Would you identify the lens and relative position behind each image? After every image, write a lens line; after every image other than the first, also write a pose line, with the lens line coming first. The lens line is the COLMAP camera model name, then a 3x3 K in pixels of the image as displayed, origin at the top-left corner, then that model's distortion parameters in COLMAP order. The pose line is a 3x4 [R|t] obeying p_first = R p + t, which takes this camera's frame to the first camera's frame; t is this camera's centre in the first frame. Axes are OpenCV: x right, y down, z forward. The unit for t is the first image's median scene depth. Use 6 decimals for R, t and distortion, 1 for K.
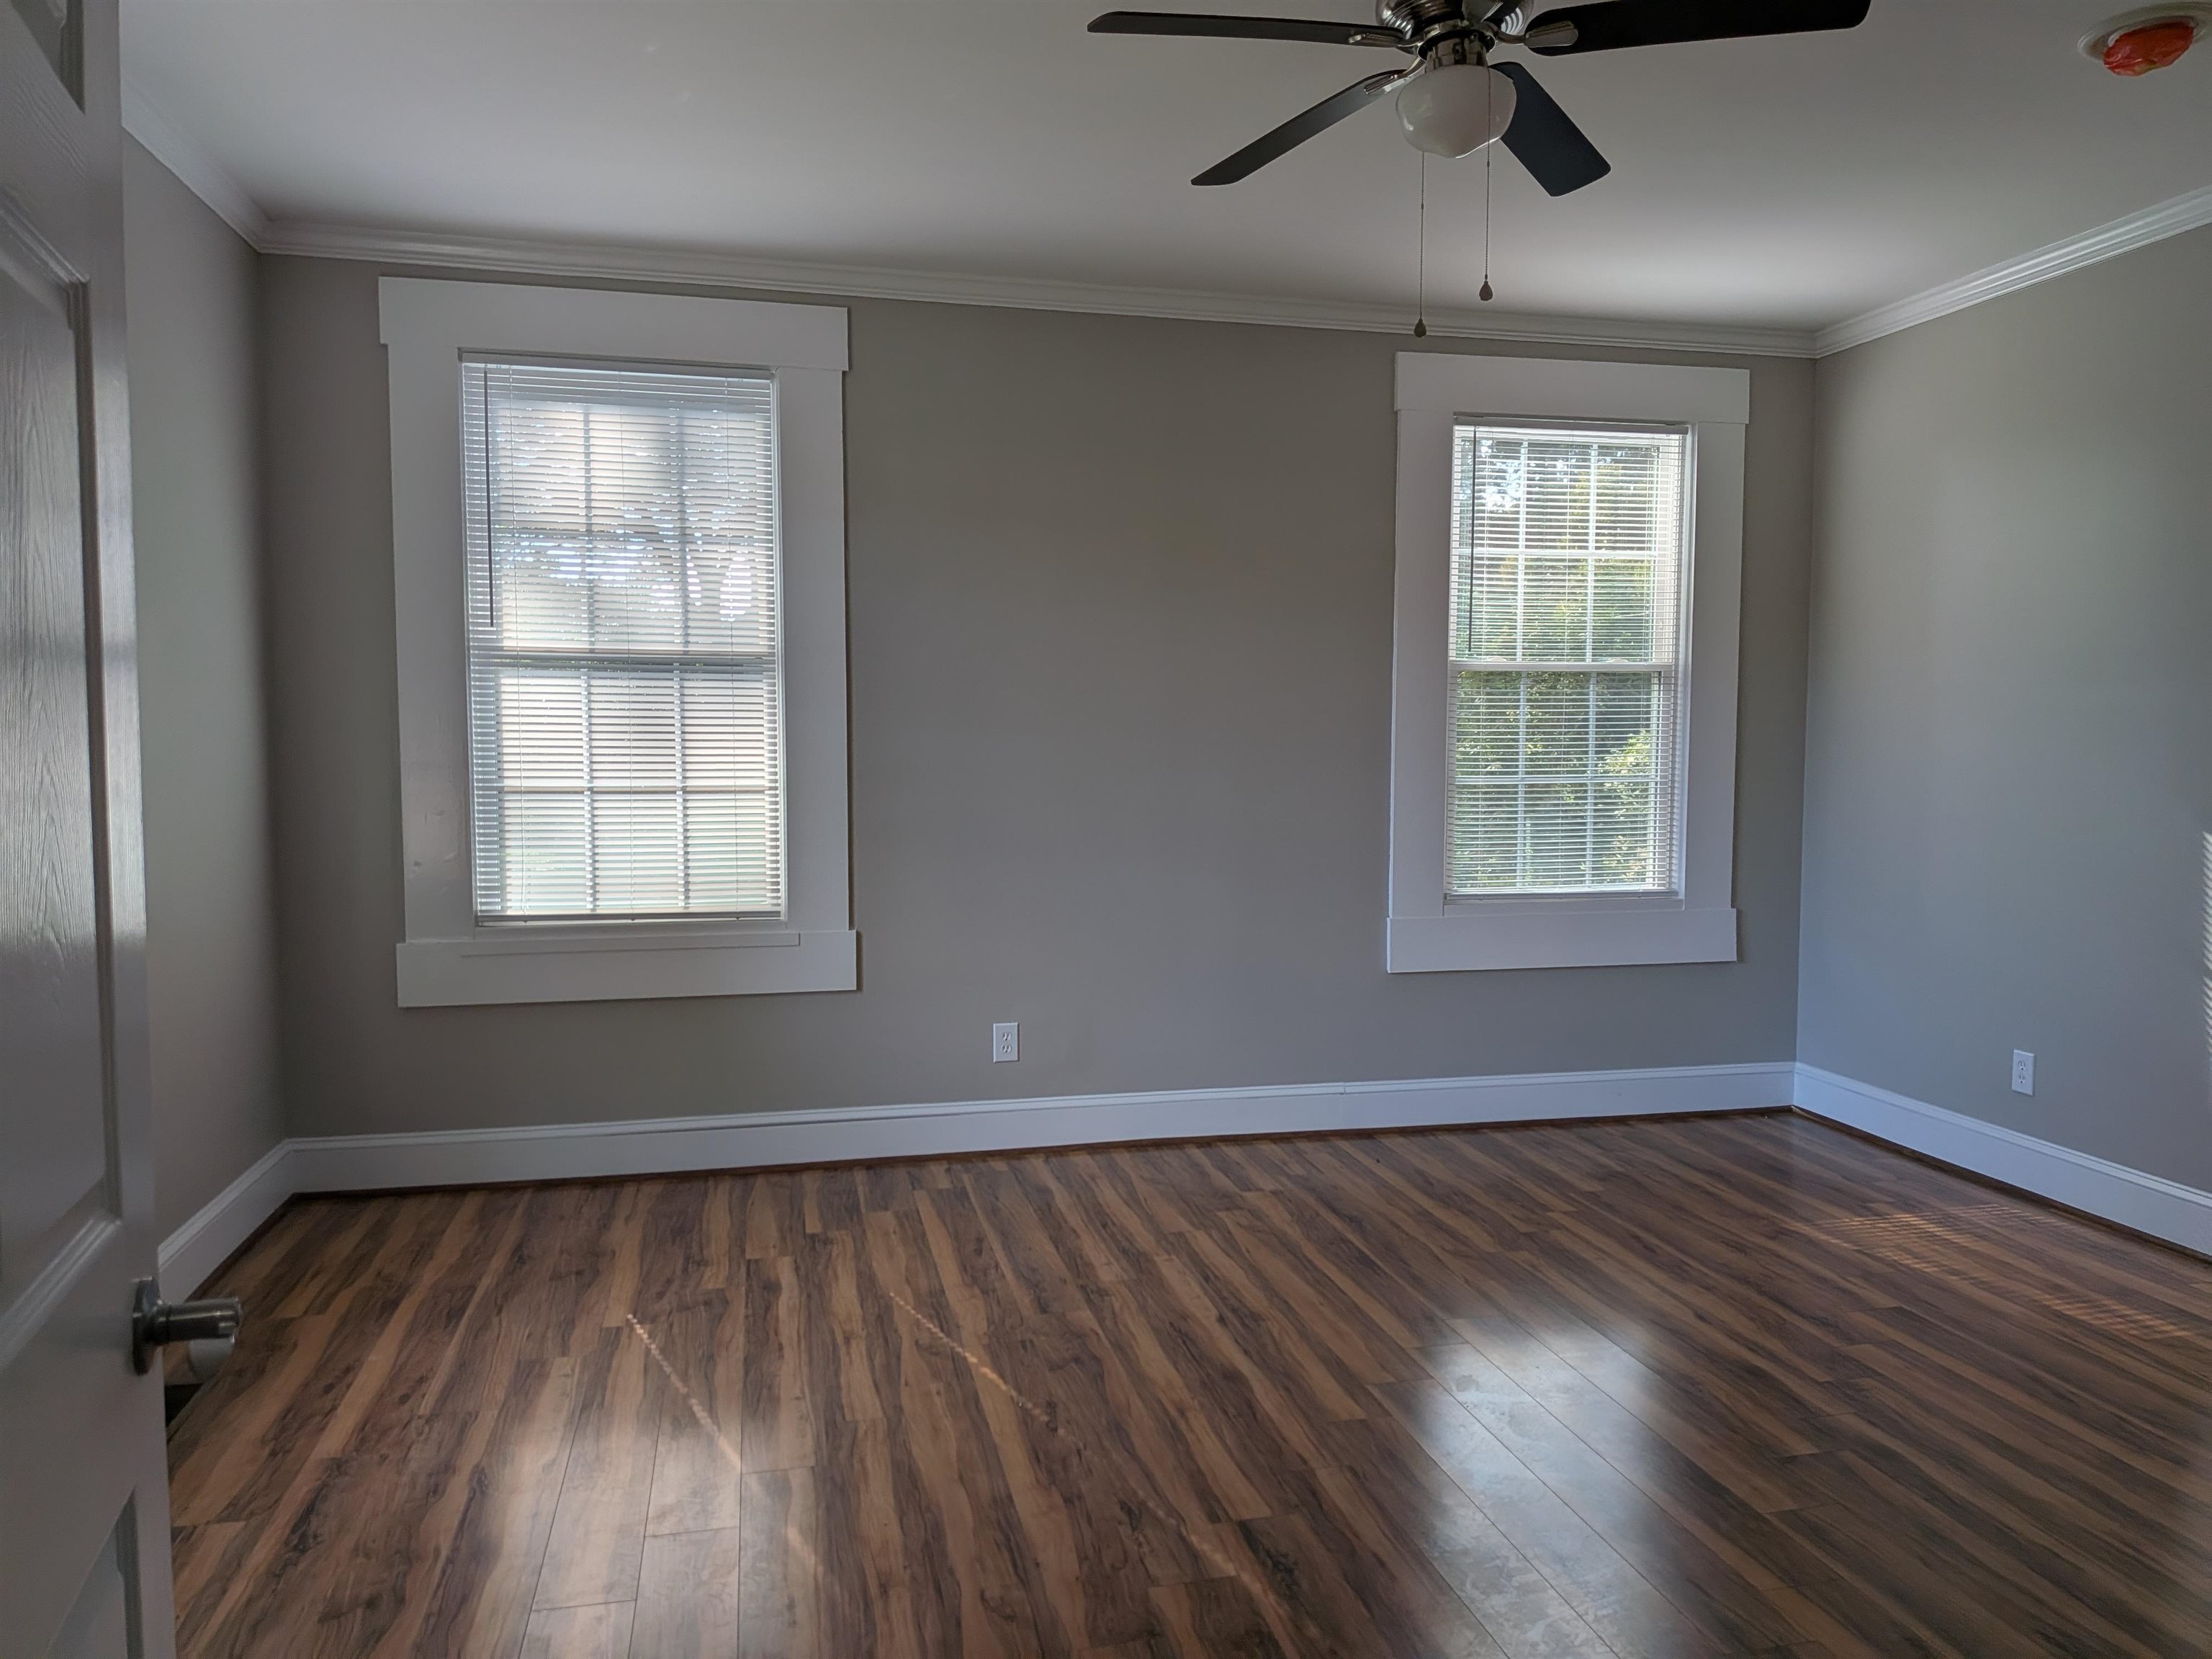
lens RADIAL K [[1576.9, 0, 1121.1], [0, 1576.9, 874.2], [0, 0, 1]] dist [0.096055, -0.152437]
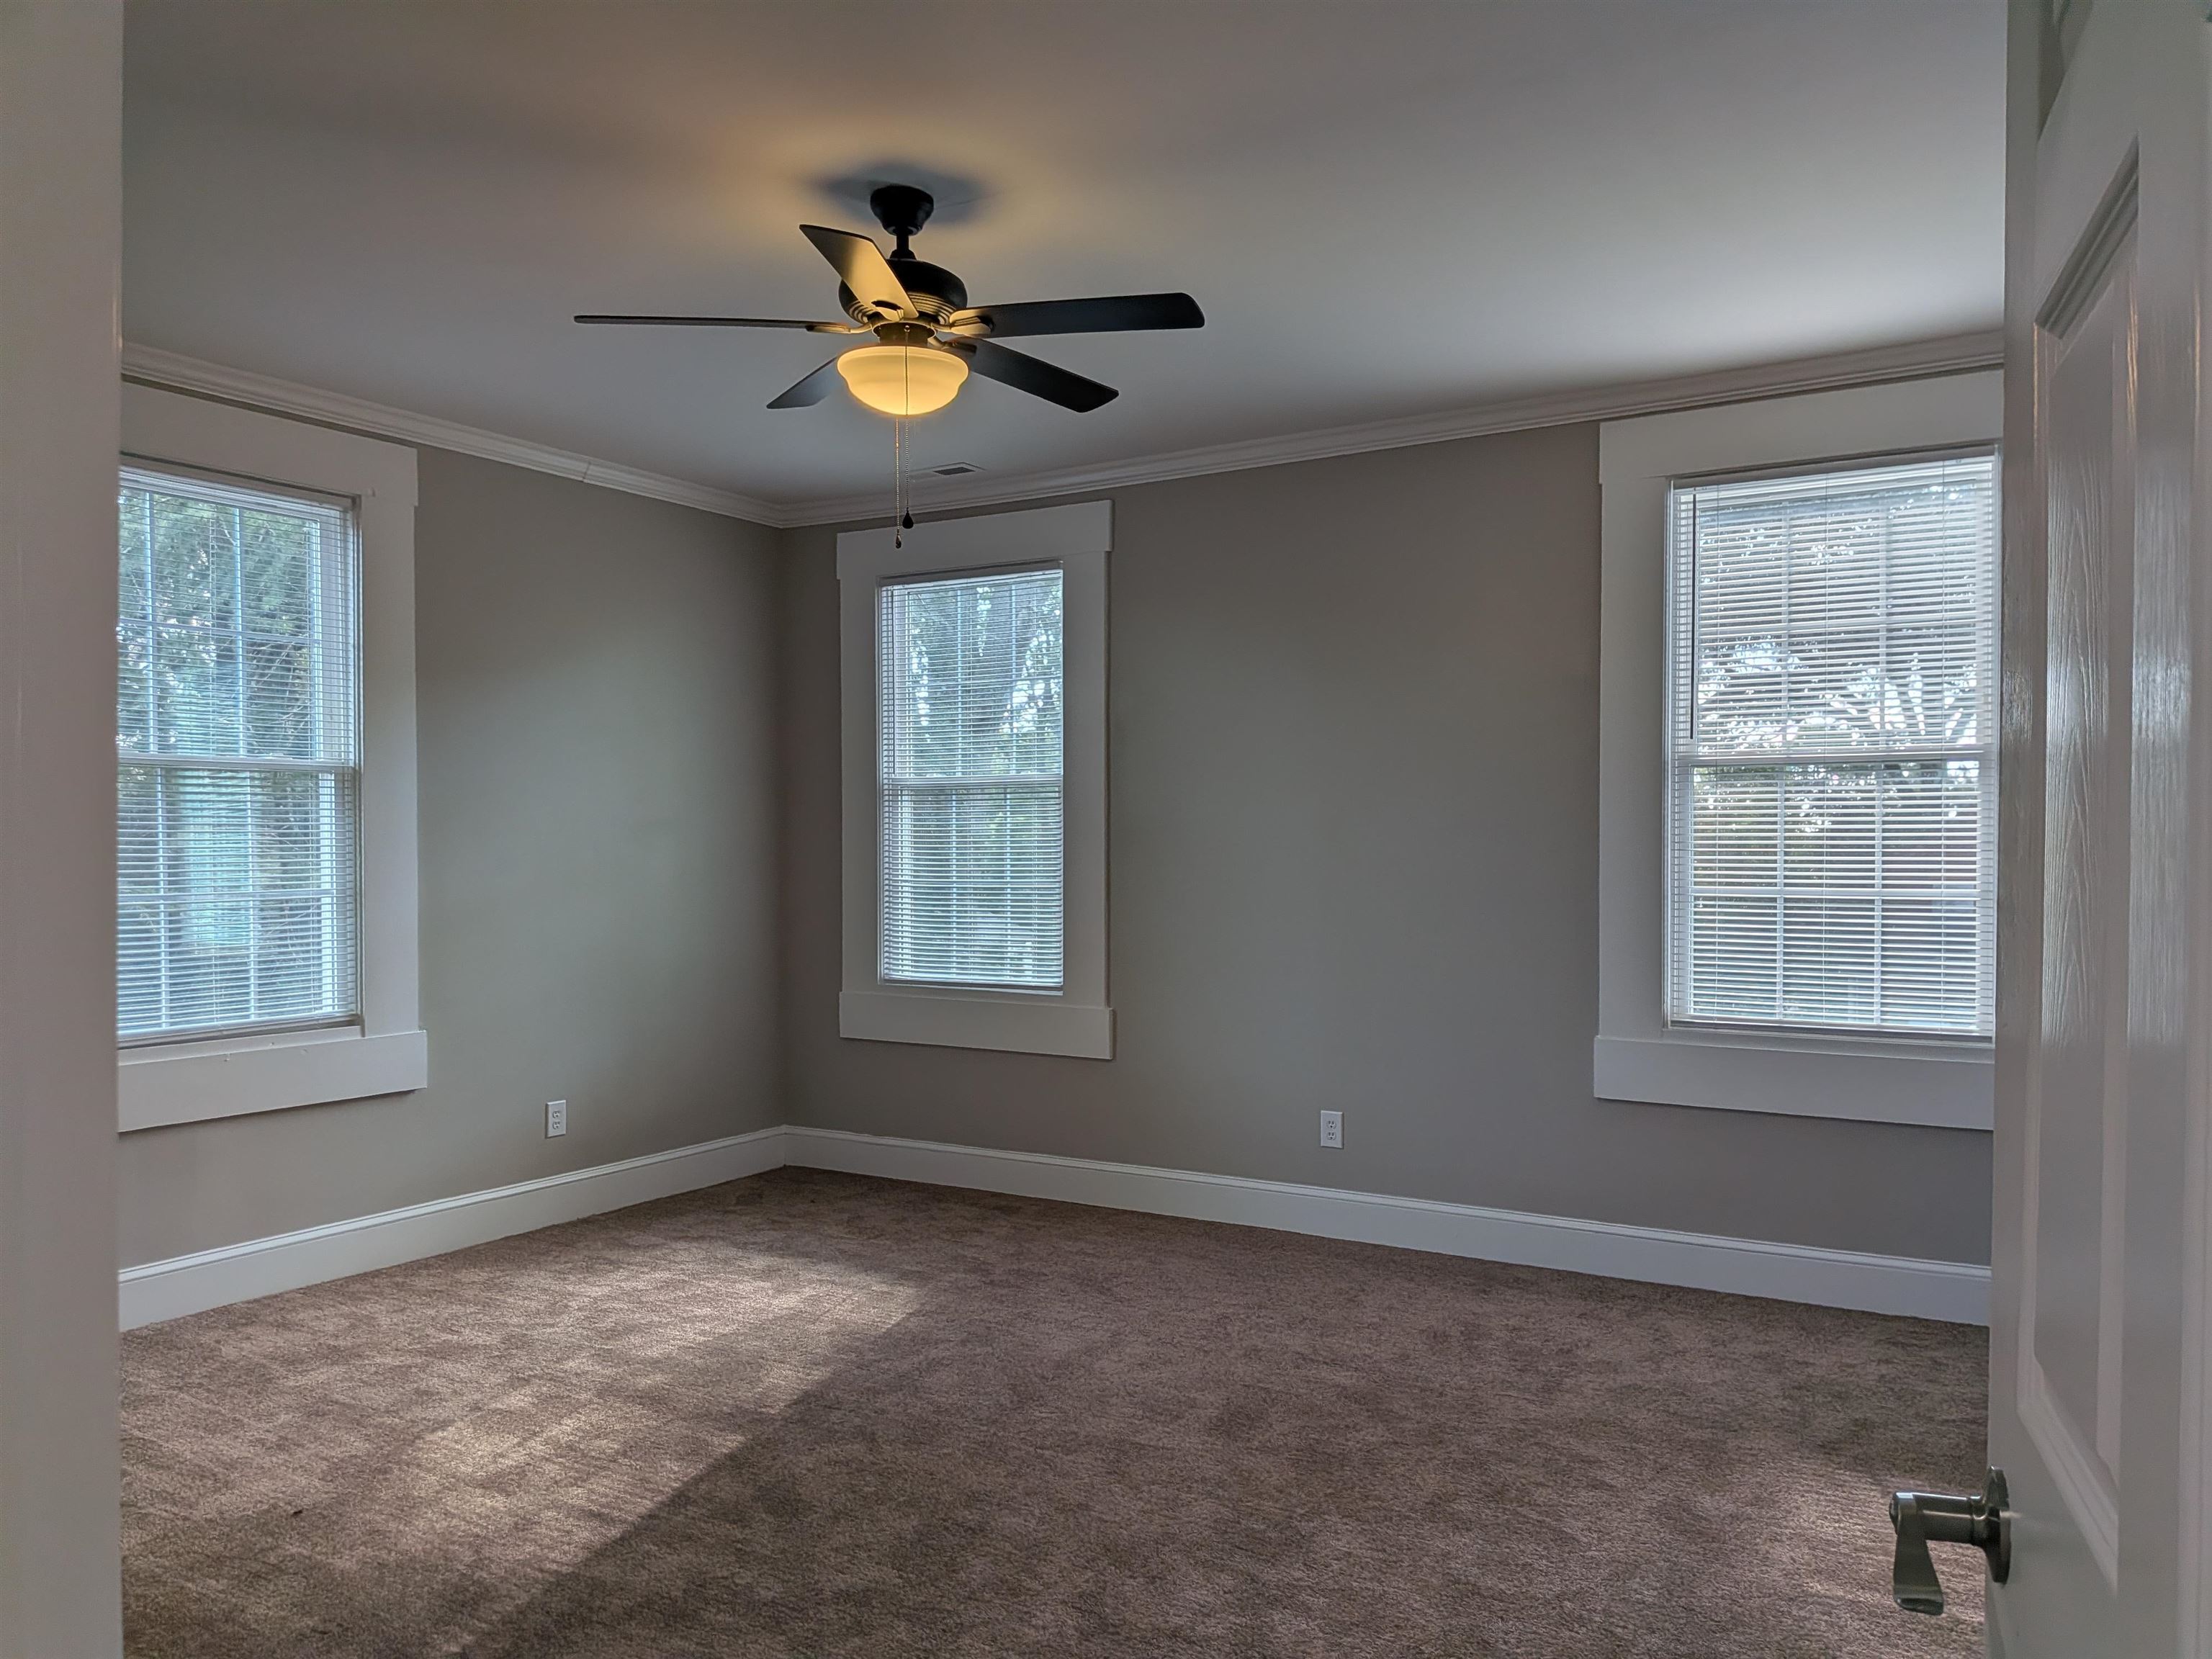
lens RADIAL K [[1576.9, 0, 1121.1], [0, 1576.9, 874.2], [0, 0, 1]] dist [0.096055, -0.152437]
pose [[0.705786, 0.007454, -0.708386, 0.671317], [-0.055081, 0.997495, -0.044383, -0.012091], [0.706281, 0.070343, 0.704429, 0.170093]]
